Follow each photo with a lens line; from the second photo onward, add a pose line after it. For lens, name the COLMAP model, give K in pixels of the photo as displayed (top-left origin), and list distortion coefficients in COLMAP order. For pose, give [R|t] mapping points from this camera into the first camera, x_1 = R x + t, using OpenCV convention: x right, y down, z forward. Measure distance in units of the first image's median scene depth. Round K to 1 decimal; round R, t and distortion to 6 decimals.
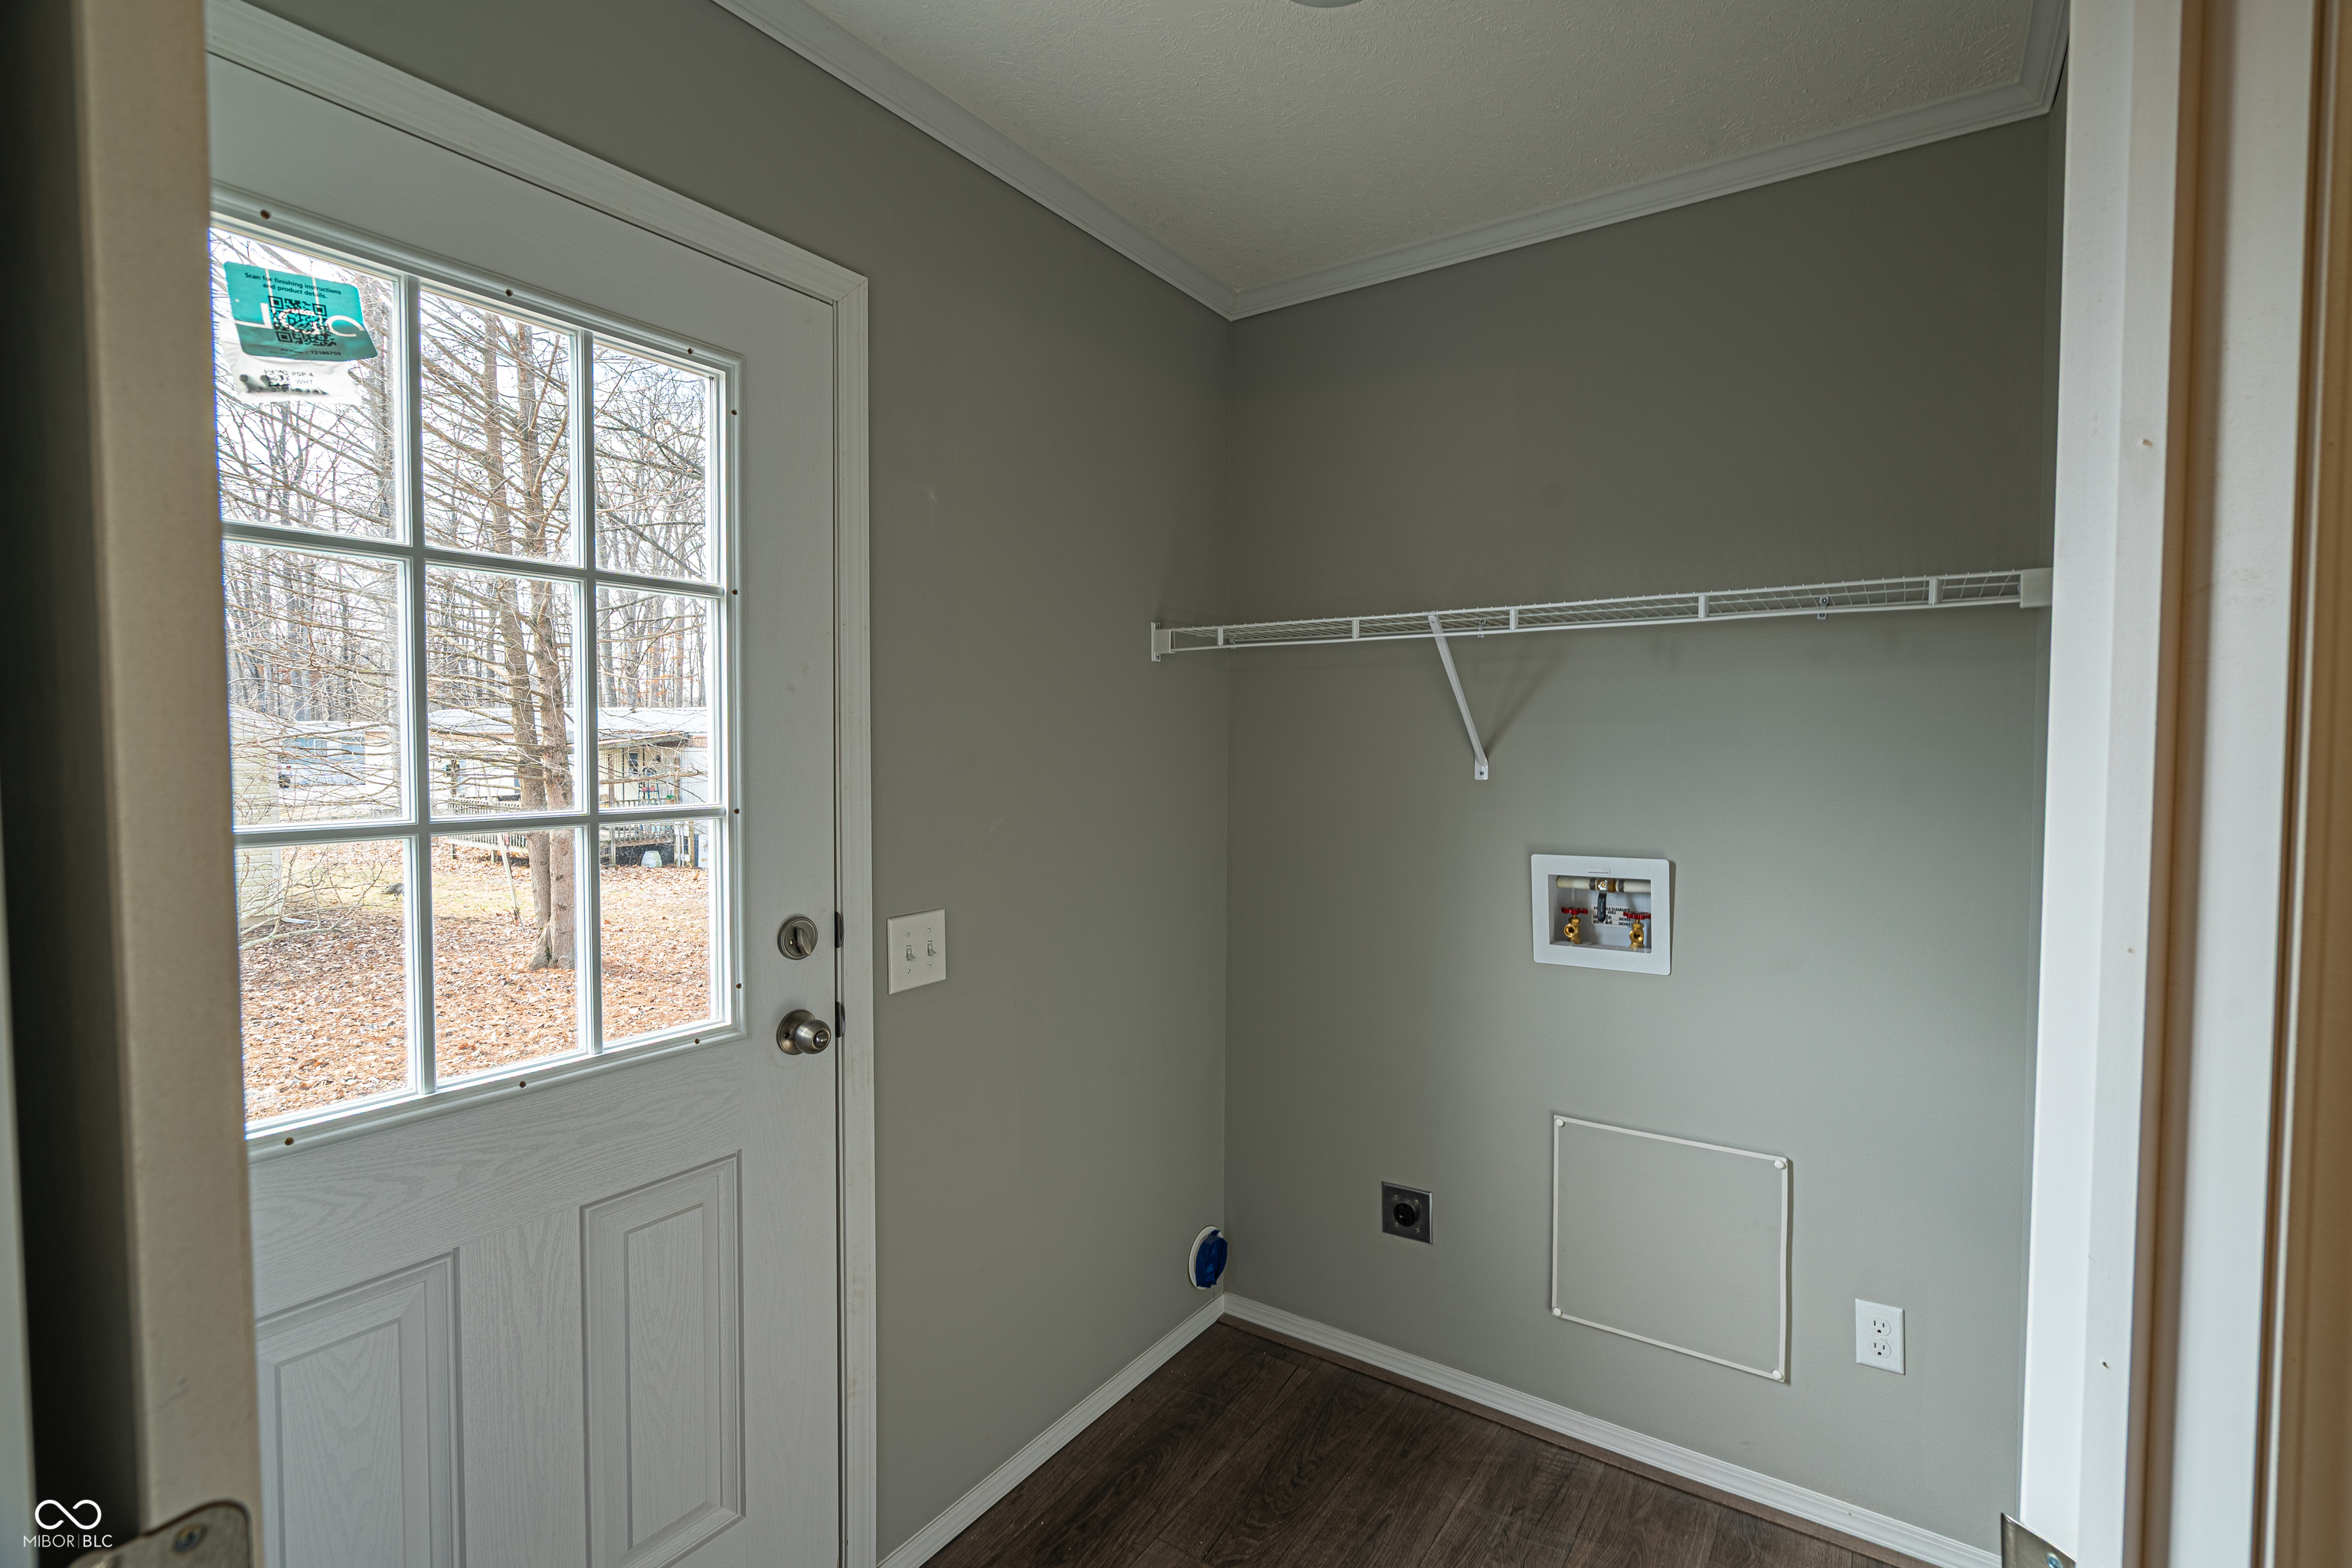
lens RADIAL K [[1072.7, 0, 1174.9], [0, 1072.7, 782.6], [0, 0, 1]] dist [-0.010510, 0.004198]
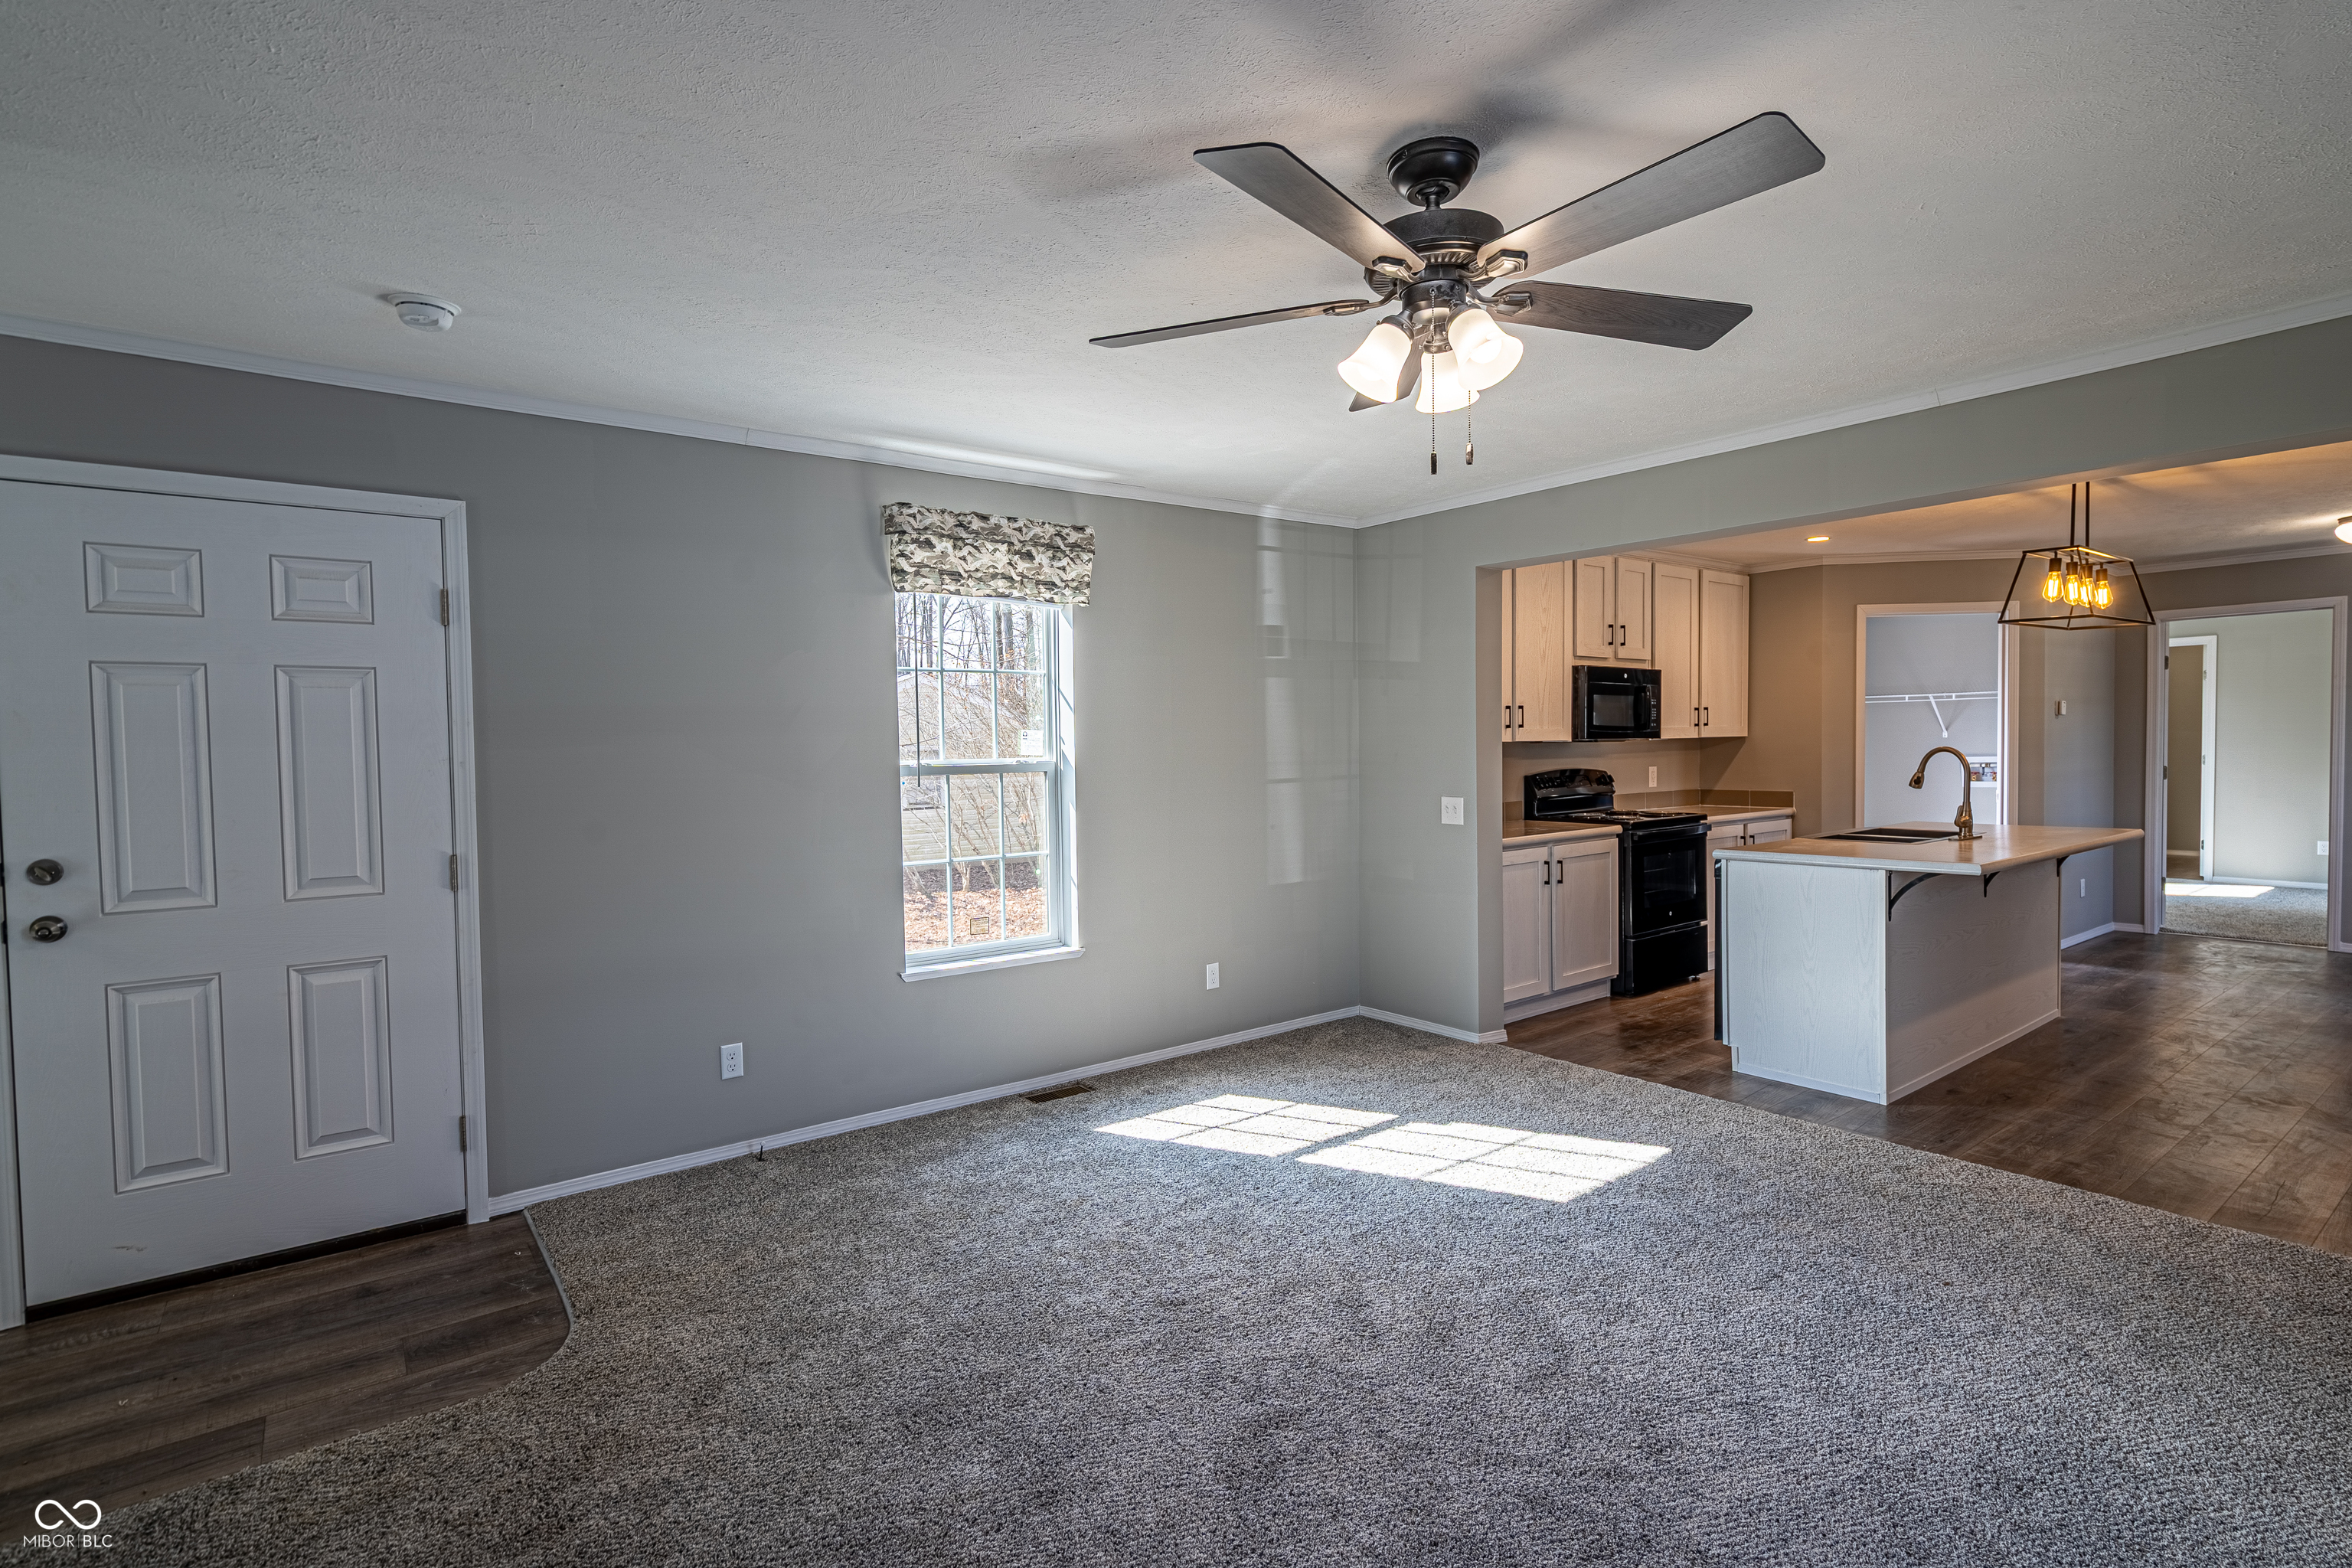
lens RADIAL K [[1116.4, 0, 1170.5], [0, 1116.4, 777.6], [0, 0, 1]] dist [-0.012806, 0.002414]
pose [[0.945058, -0.004876, -0.326866, -0.984791], [0.007792, 0.999941, 0.007611, 0.087393], [0.326810, -0.009740, 0.945040, -3.482433]]
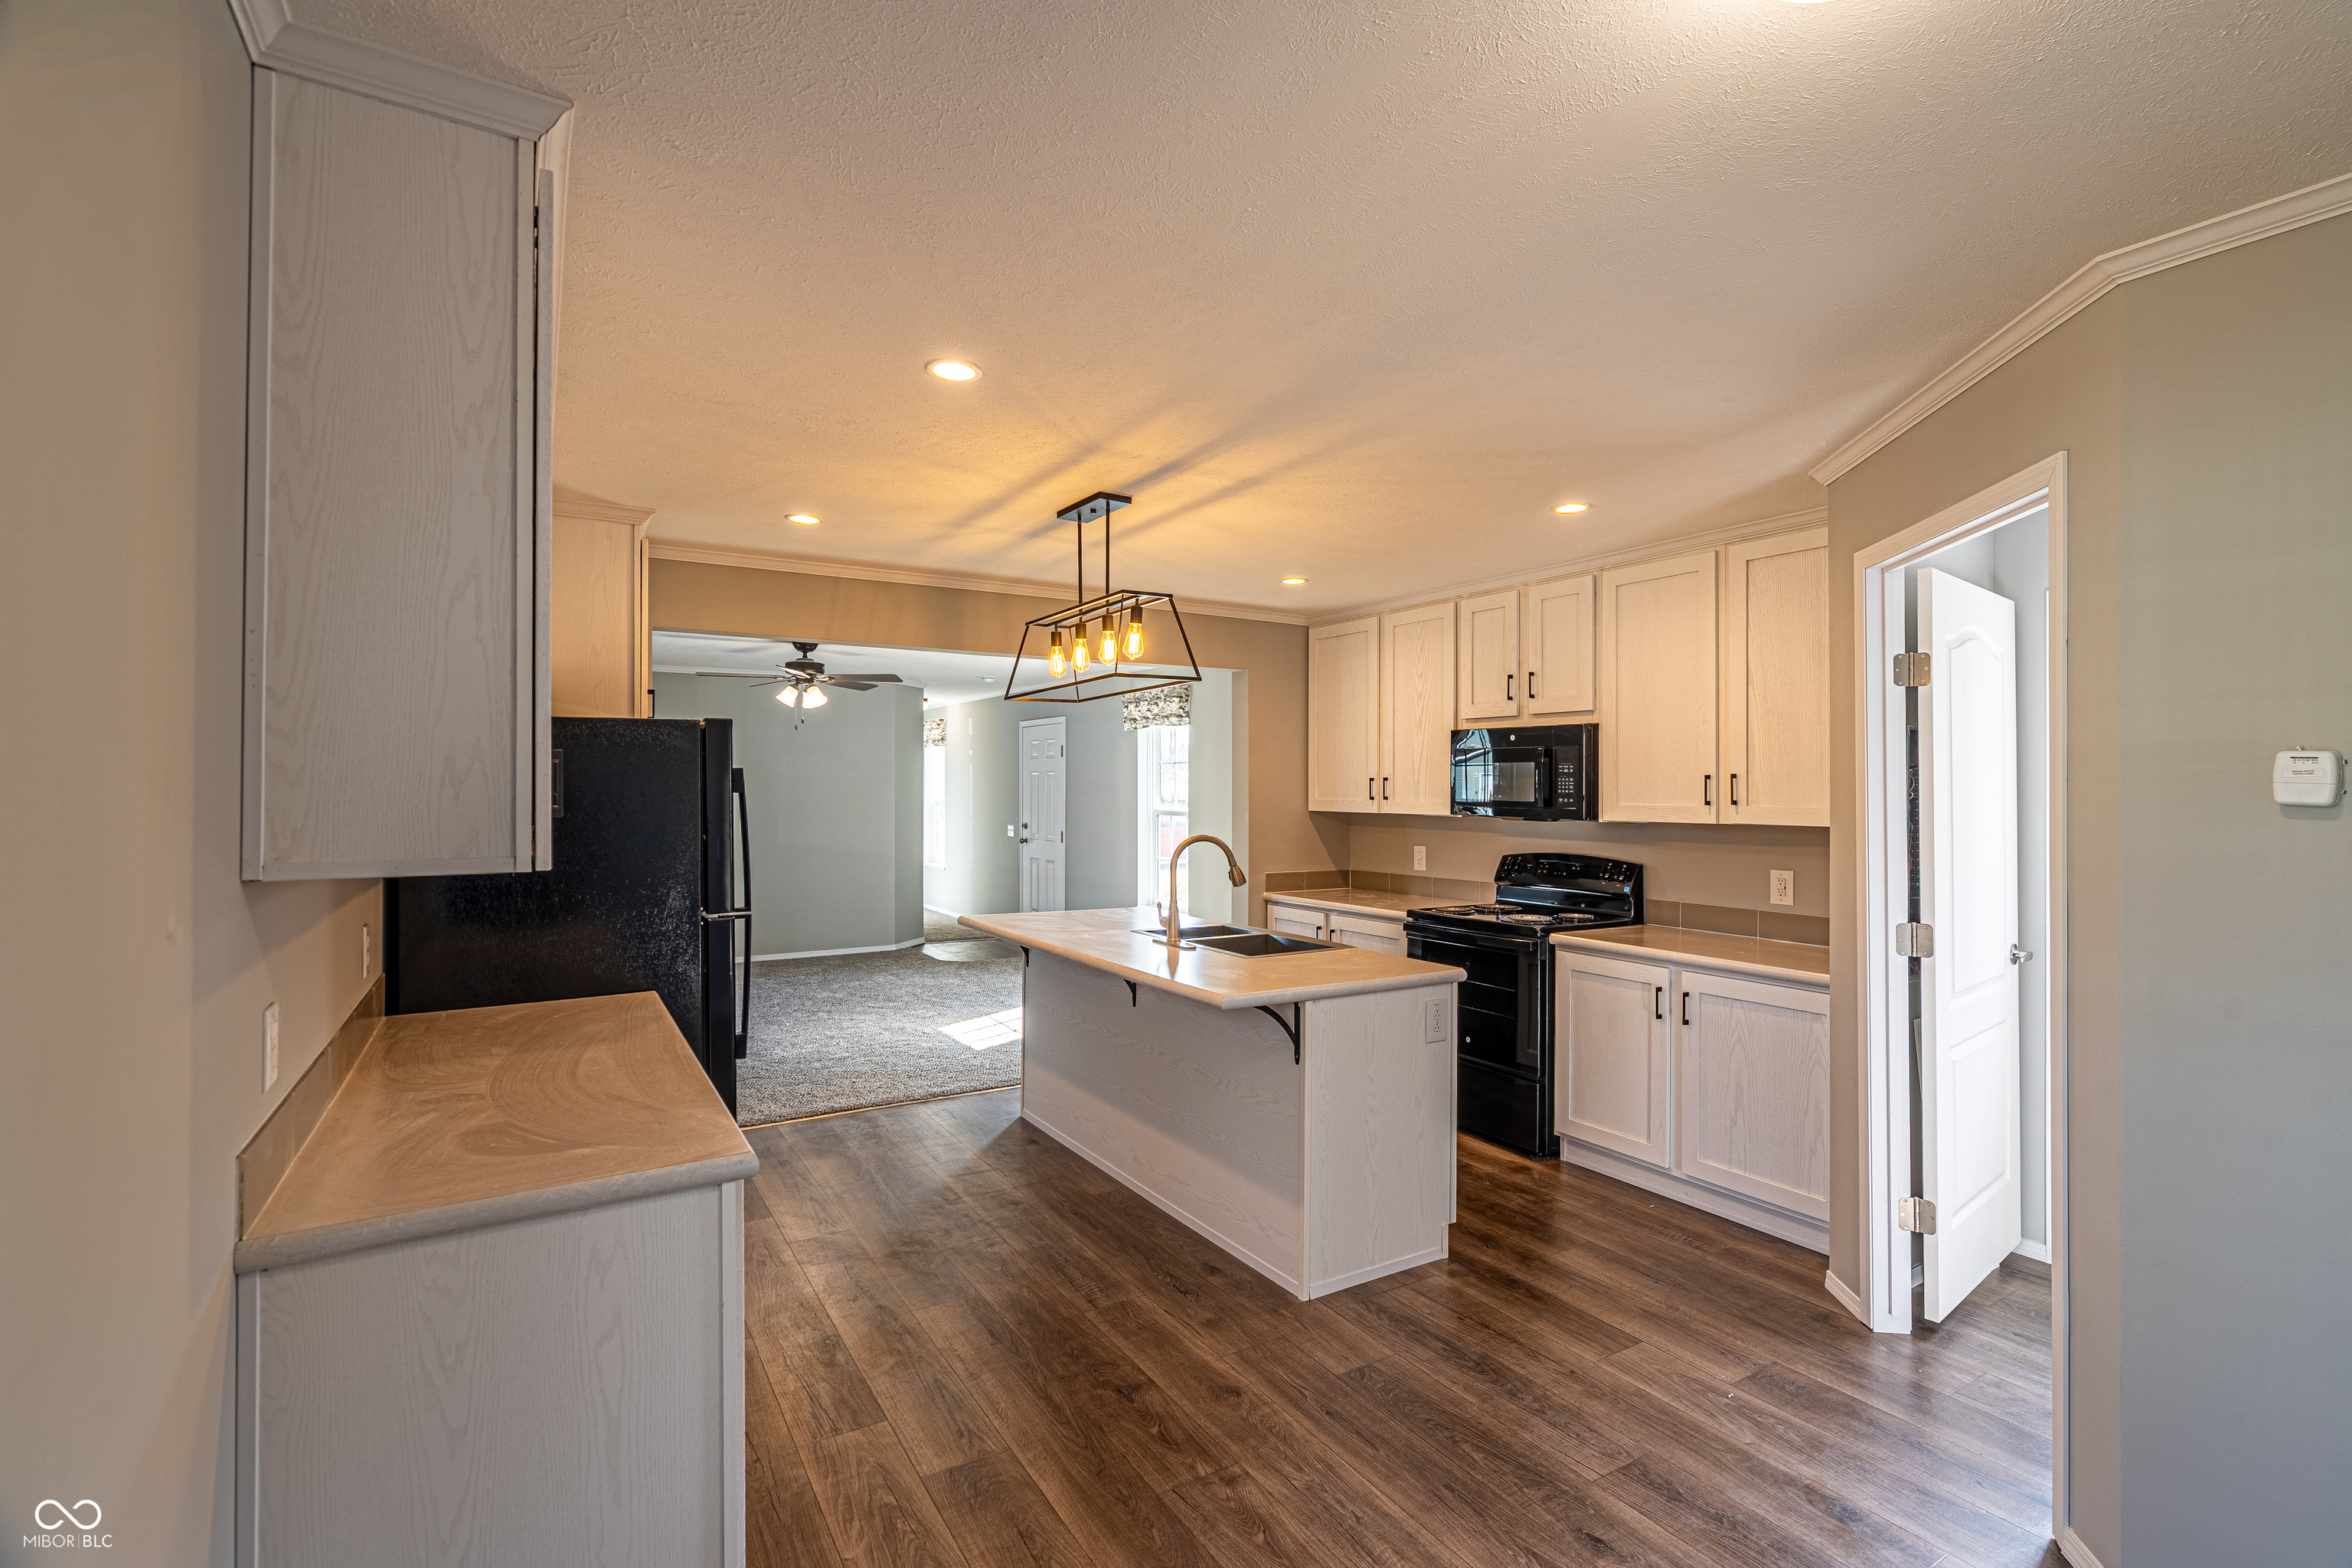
lens RADIAL K [[1072.7, 0, 1202.6], [0, 1072.7, 785.0], [0, 0, 1]] dist [-0.010510, 0.004198]
pose [[-0.397271, -0.005413, -0.917685, 1.408298], [-0.029588, 0.999538, 0.006913, -0.041385], [0.917224, 0.029899, -0.397248, -0.148865]]
